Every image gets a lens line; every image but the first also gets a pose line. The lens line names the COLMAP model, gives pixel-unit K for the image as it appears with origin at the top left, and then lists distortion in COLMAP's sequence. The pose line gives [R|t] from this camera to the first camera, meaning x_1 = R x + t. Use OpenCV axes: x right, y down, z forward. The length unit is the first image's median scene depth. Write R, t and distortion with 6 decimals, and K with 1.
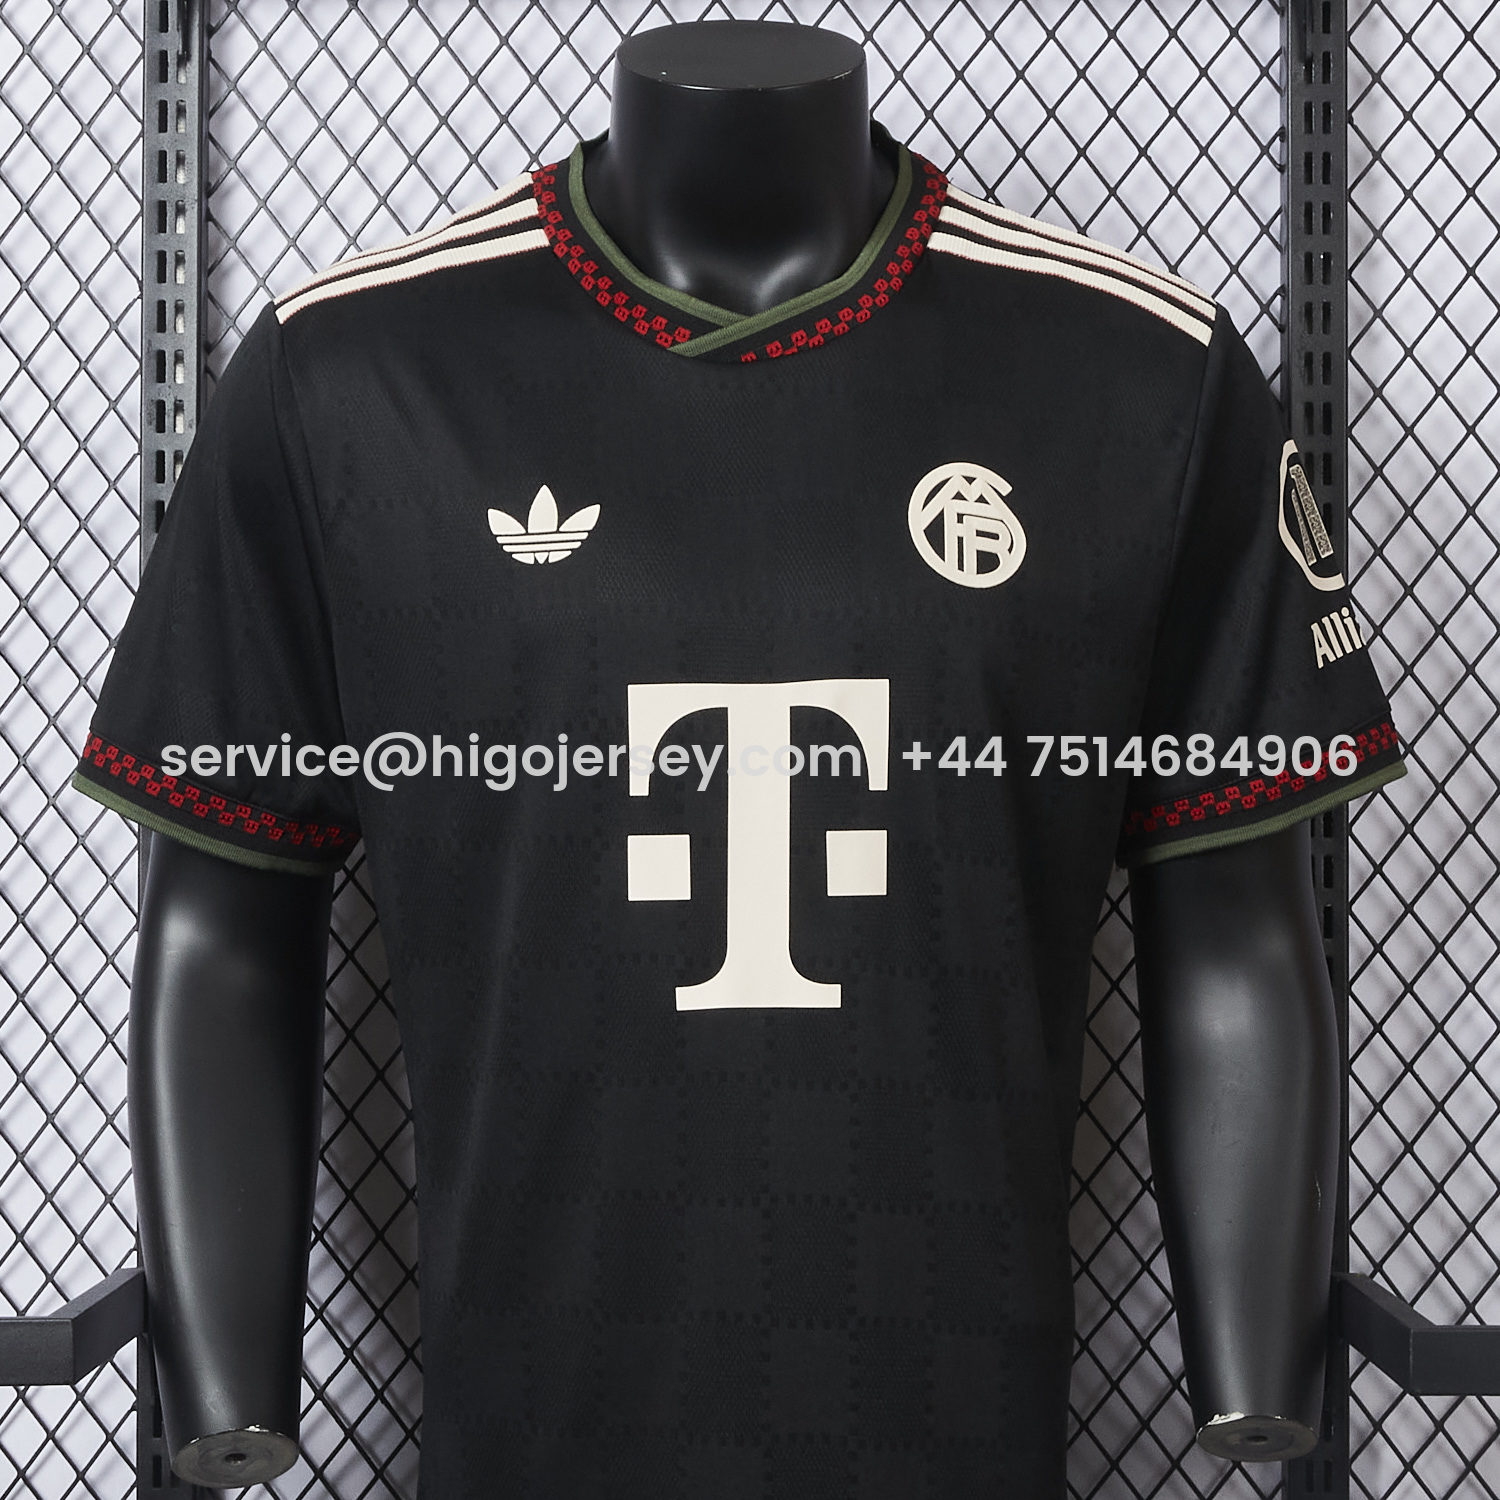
lens RADIAL K [[10178.4, 0, 750.0], [0, 10178.4, 750.0], [0, 0, 1]] dist [-0.282562, -53.516817]
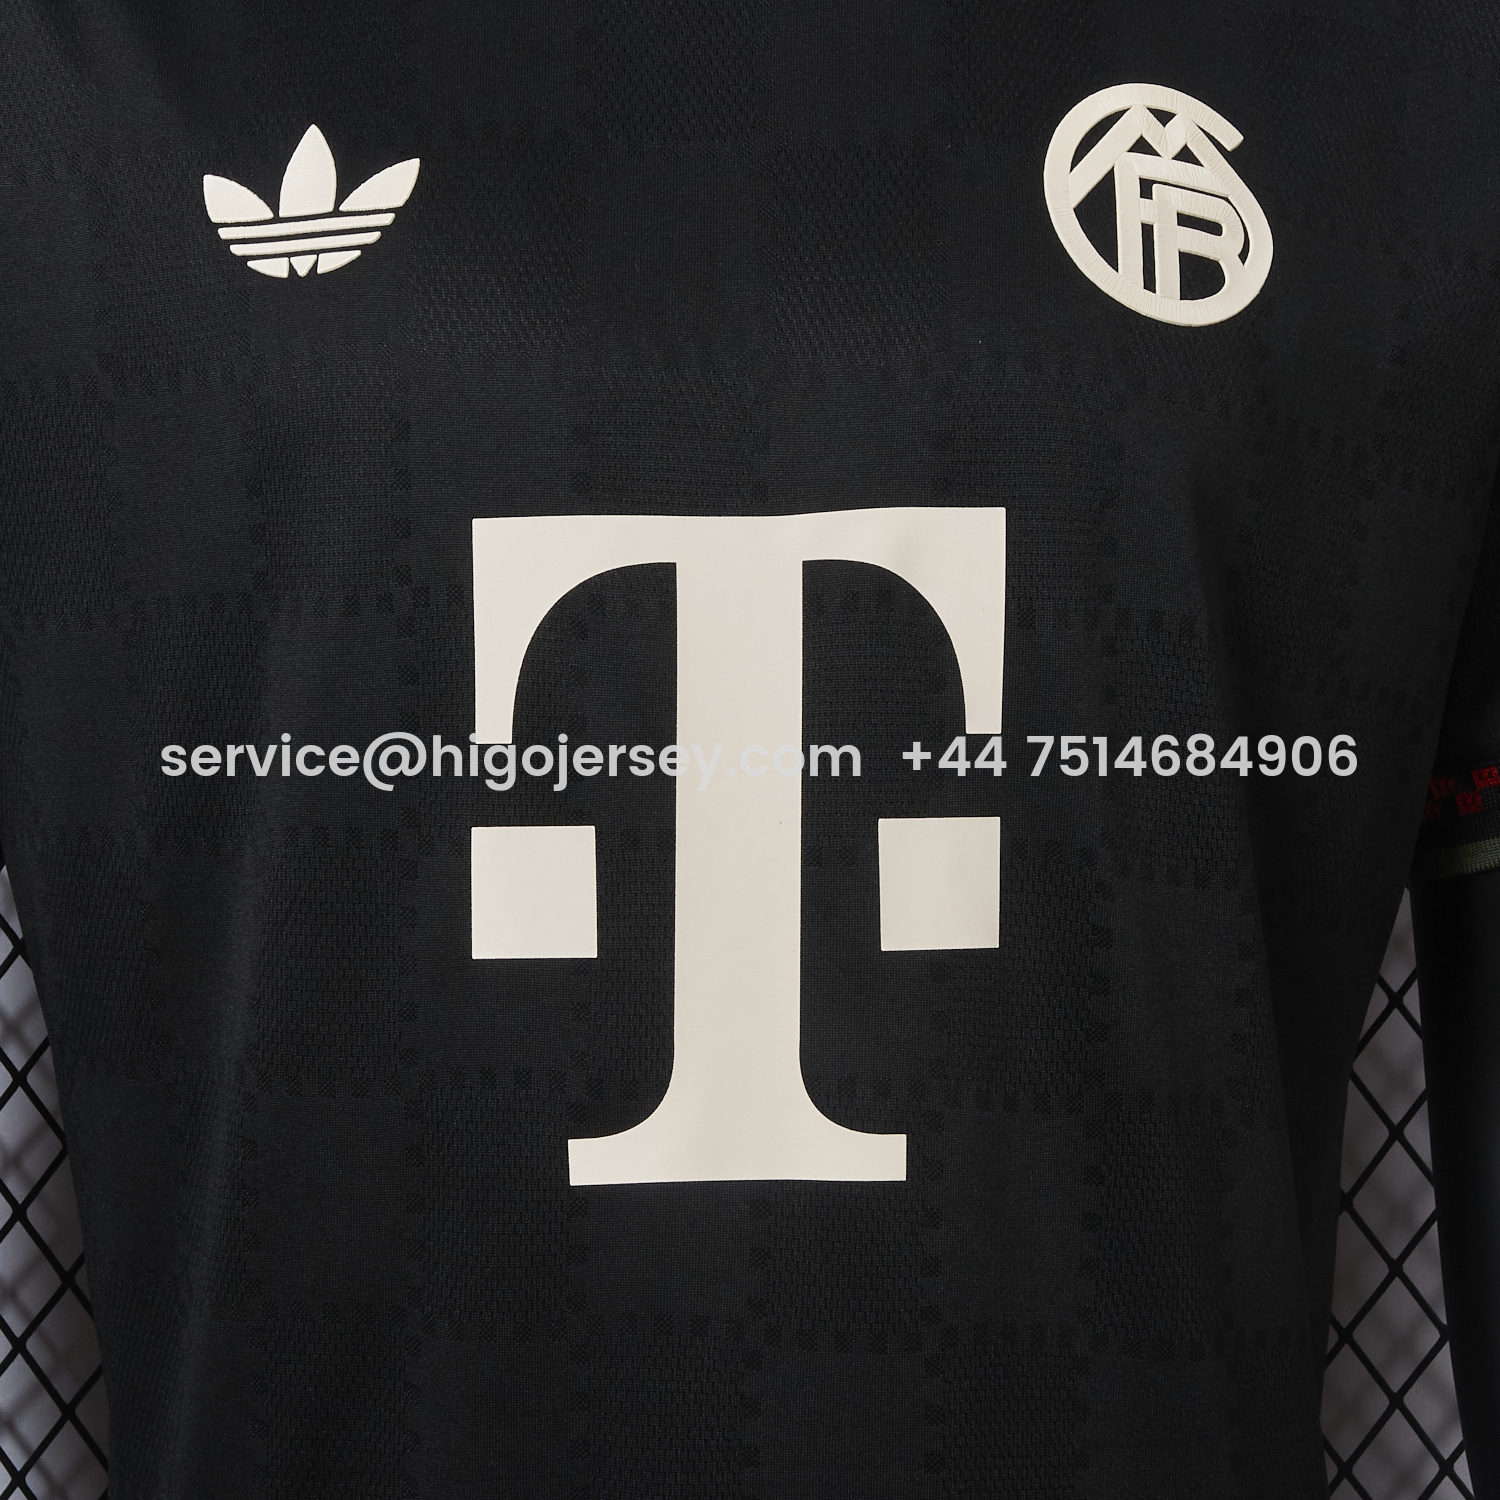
lens RADIAL K [[10178.4, 0, 750.0], [0, 10178.4, 750.0], [0, 0, 1]] dist [-0.282562, -53.516817]
pose [[0.999998, 0.001960, -0.001039, 0.001886], [-0.001955, 0.999989, 0.004357, 0.002569], [0.001048, -0.004355, 0.999990, 0.508305]]
